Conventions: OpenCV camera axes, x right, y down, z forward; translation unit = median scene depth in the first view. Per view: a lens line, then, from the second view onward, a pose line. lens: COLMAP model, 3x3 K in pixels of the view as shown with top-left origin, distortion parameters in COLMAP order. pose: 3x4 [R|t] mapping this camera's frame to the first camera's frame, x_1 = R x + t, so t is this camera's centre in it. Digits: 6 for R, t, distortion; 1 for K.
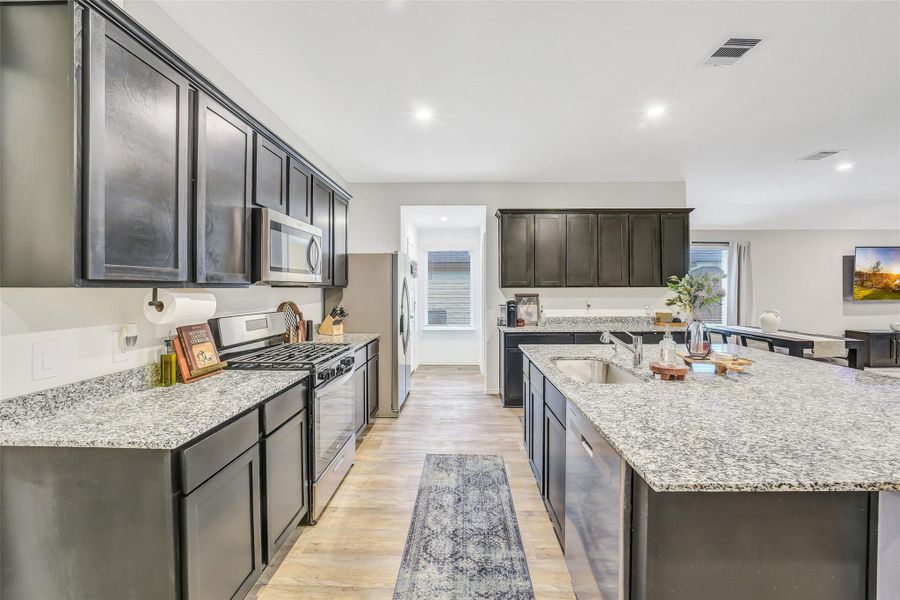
lens RADIAL K [[355.9, 0, 457.1], [0, 355.9, 295.3], [0, 0, 1]] dist [-0.032718, 0.006624]
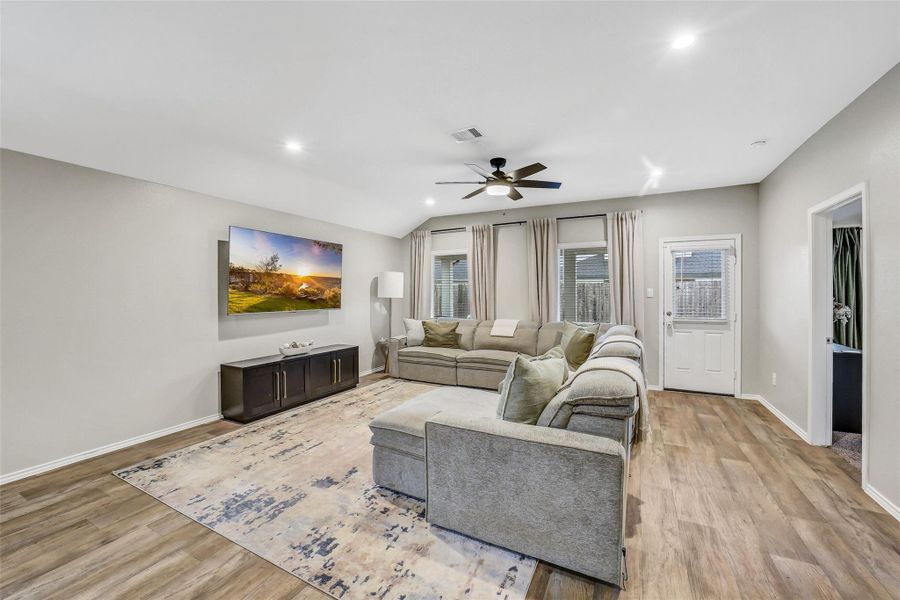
lens RADIAL K [[355.9, 0, 455.8], [0, 355.9, 297.9], [0, 0, 1]] dist [-0.032718, 0.006624]
pose [[0.428624, -0.008423, 0.903444, 1.022653], [0.016688, 0.999860, 0.001405, -0.011886], [-0.903329, 0.014474, 0.428705, 0.505466]]
